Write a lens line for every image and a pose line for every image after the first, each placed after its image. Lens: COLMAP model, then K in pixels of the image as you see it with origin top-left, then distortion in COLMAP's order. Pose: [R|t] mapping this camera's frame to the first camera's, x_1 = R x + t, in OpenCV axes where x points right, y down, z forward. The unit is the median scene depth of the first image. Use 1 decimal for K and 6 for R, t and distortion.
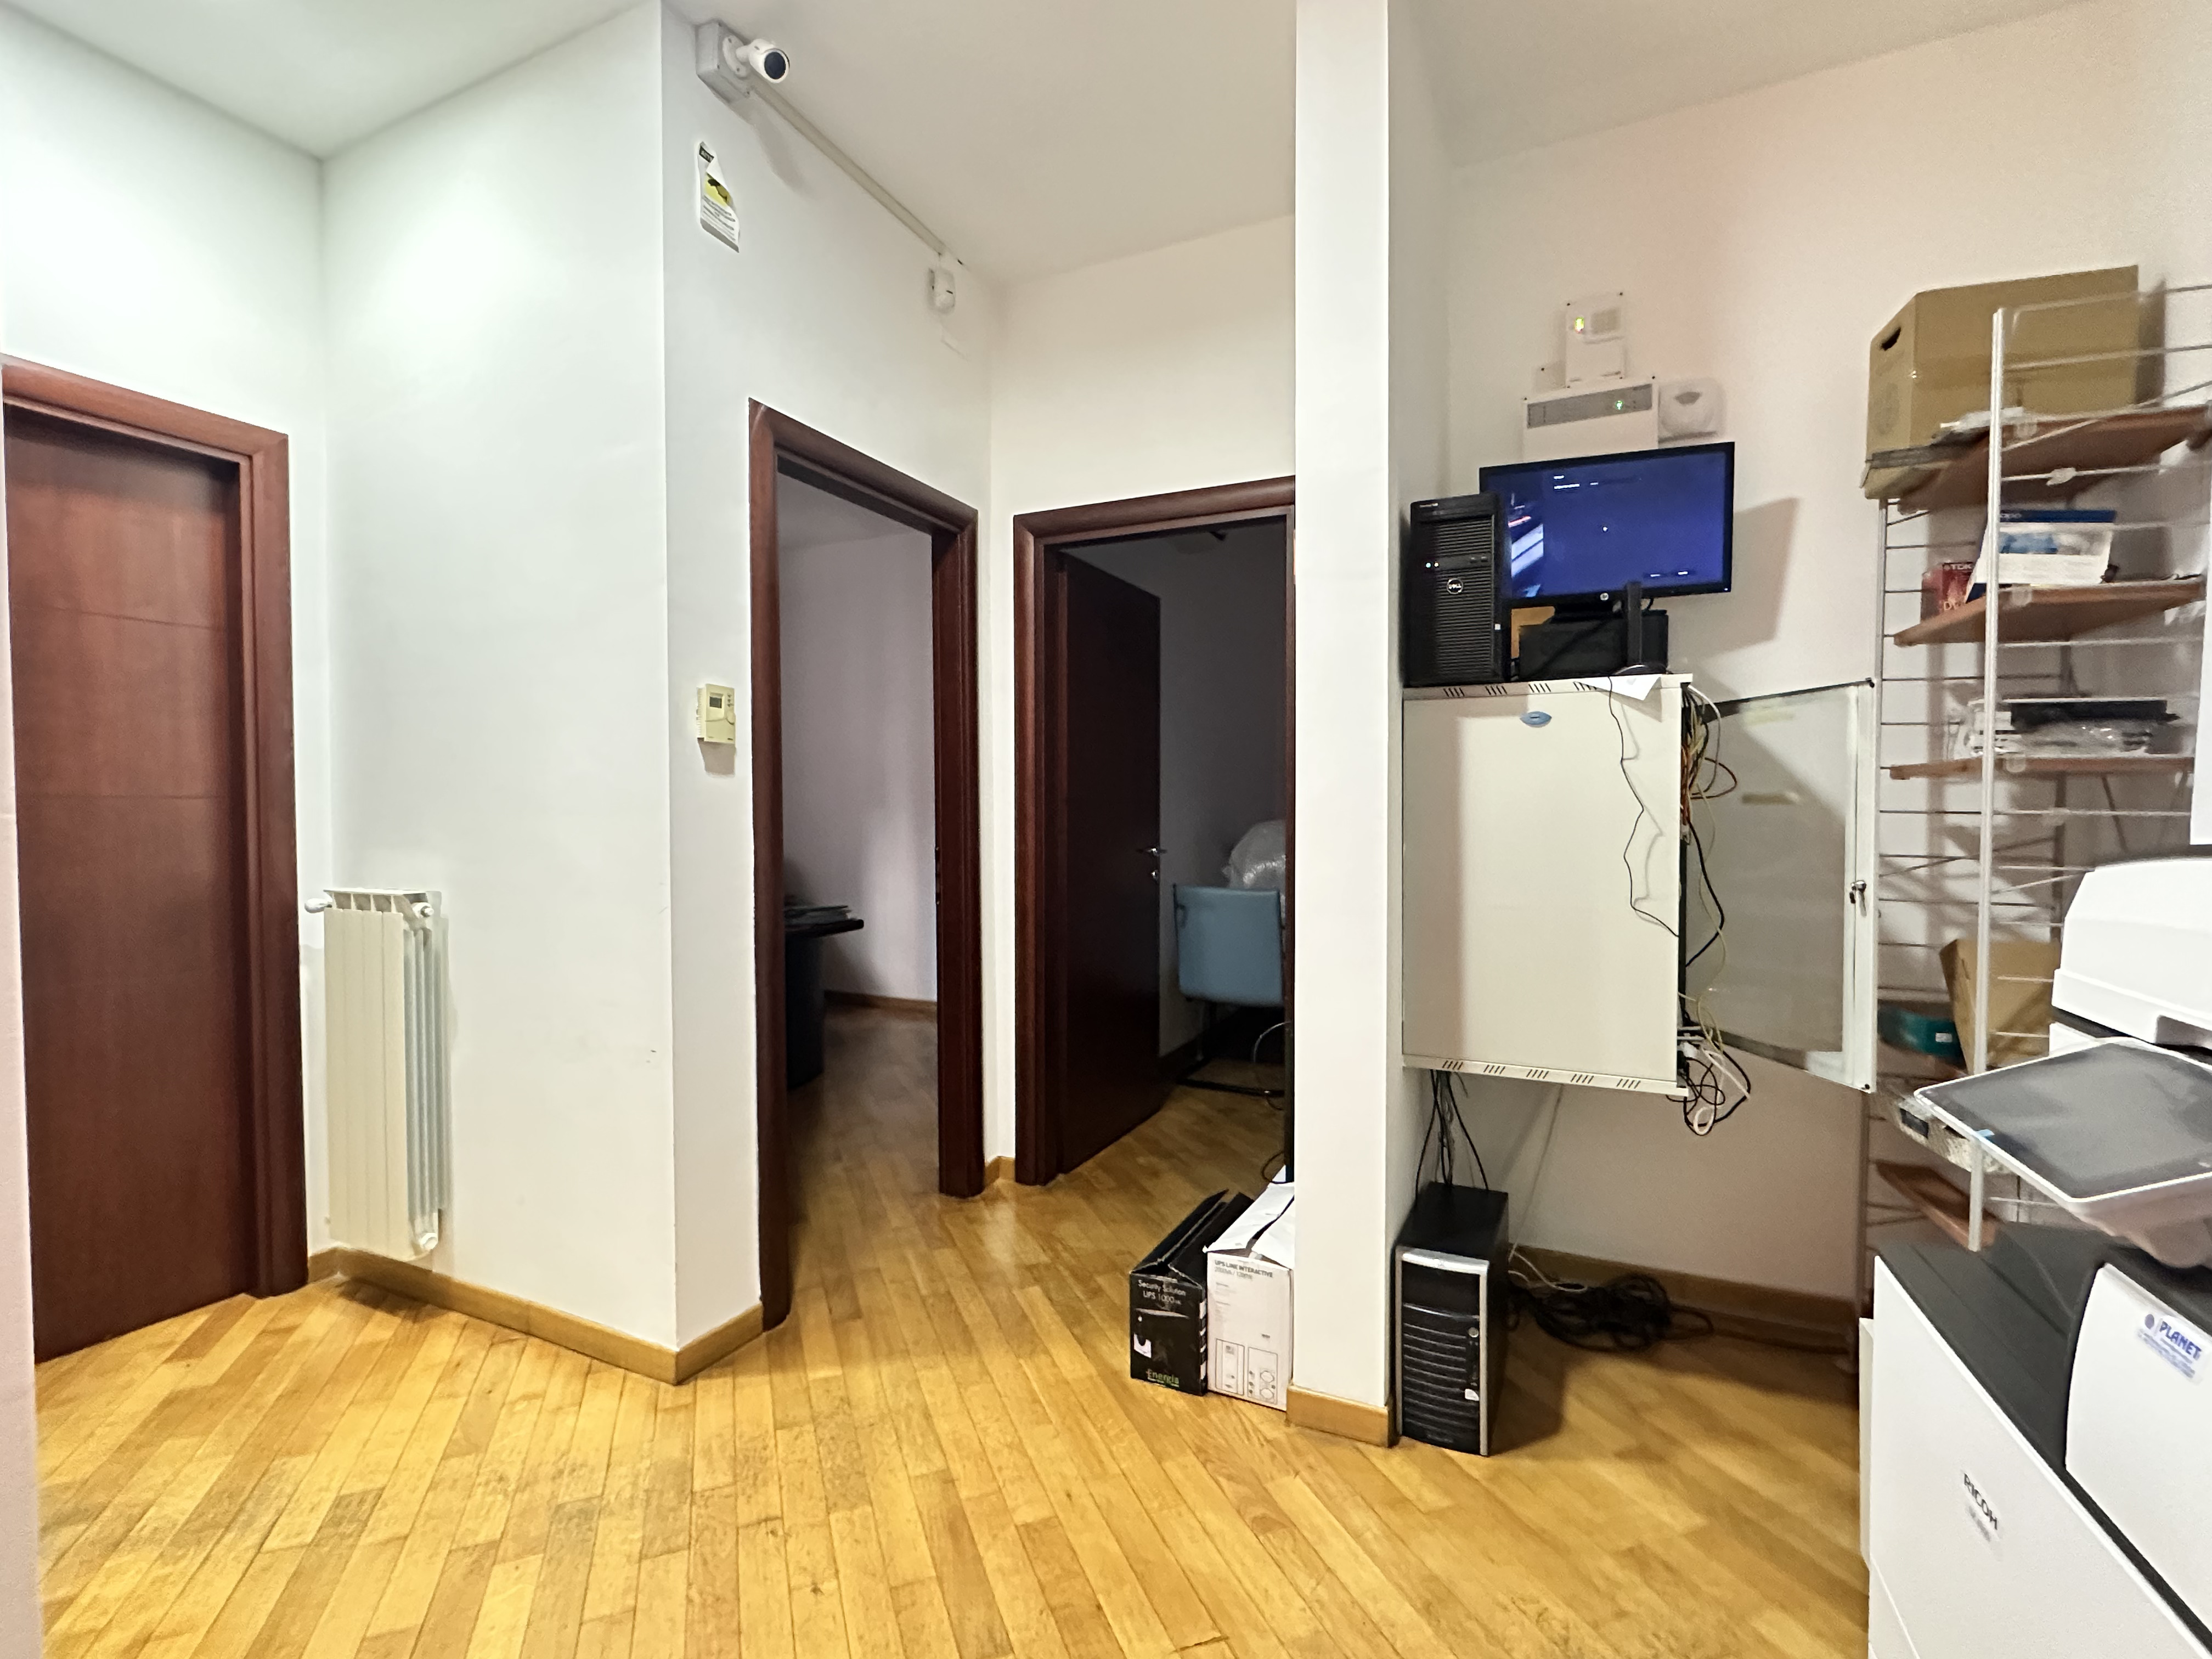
lens RADIAL K [[1023.9, 0, 1110.7], [0, 1023.9, 846.9], [0, 0, 1]] dist [0.000389, -0.000757]
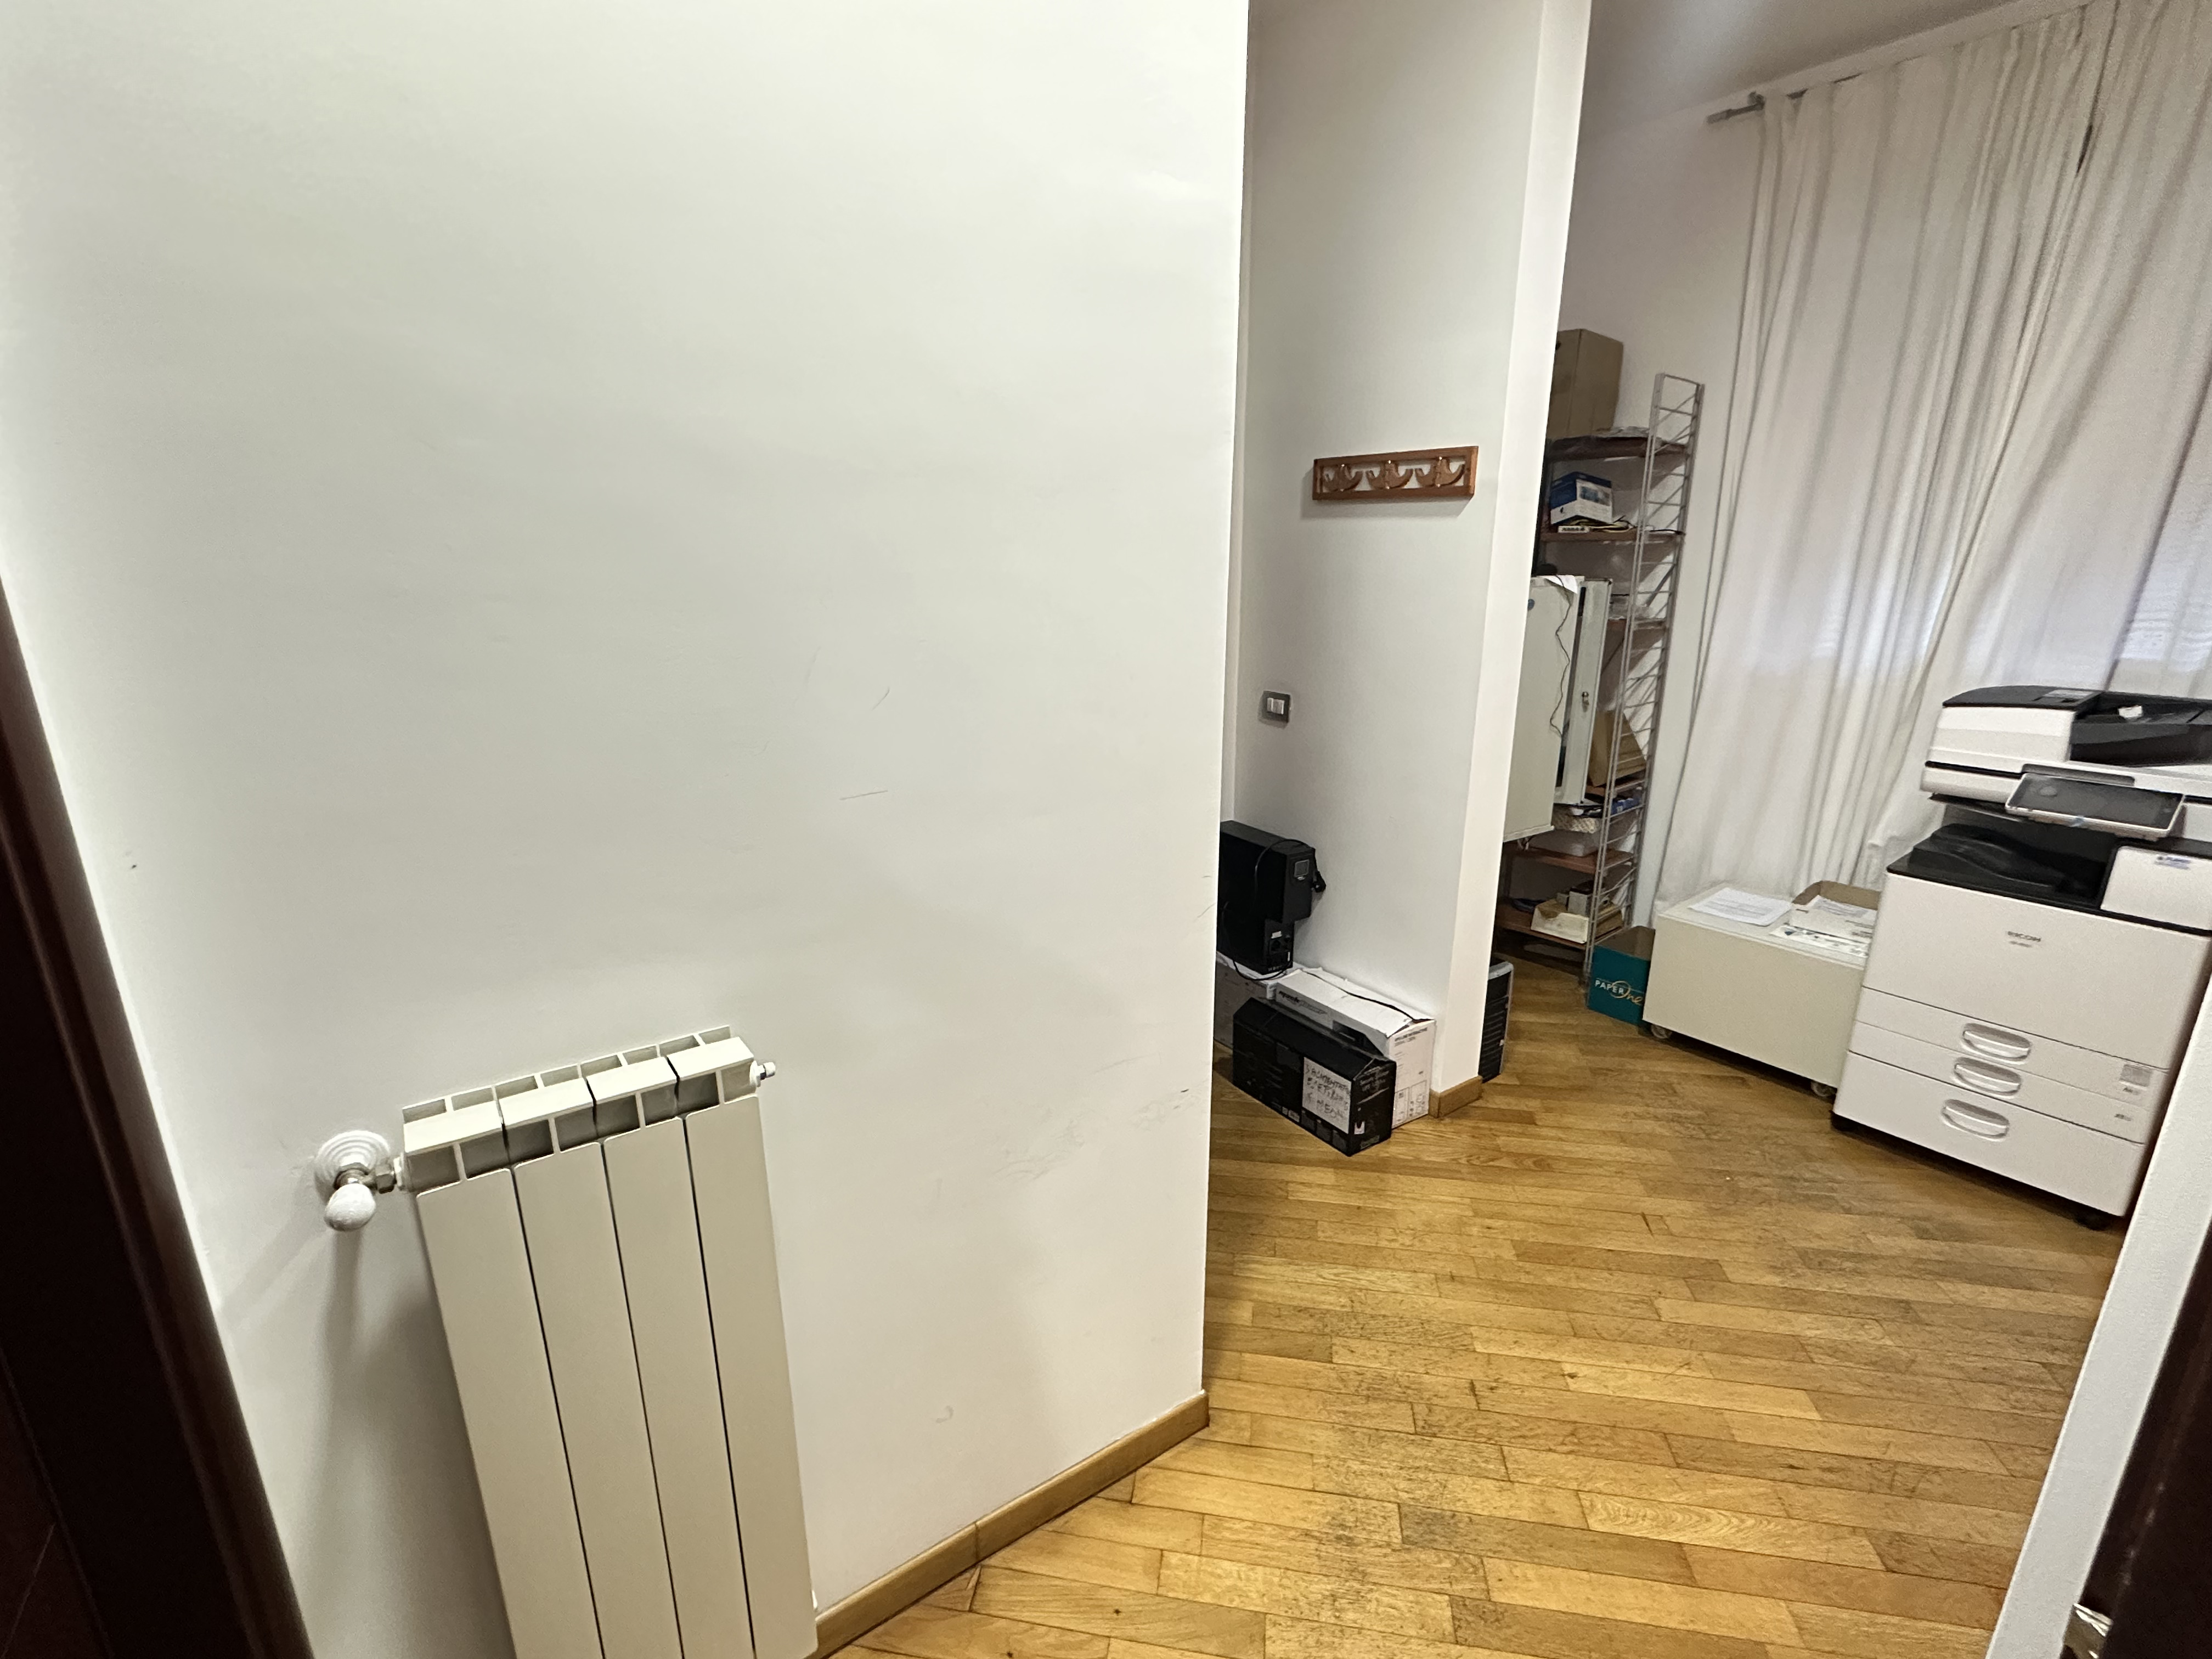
lens RADIAL K [[1023.9, 0, 1105.2], [0, 1023.9, 832.5], [0, 0, 1]] dist [0.000389, -0.000757]
pose [[0.494548, -0.233672, 0.837150, -1.270624], [0.024371, 0.966531, 0.255388, -0.209894], [-0.868809, -0.105899, 0.483691, 0.842447]]
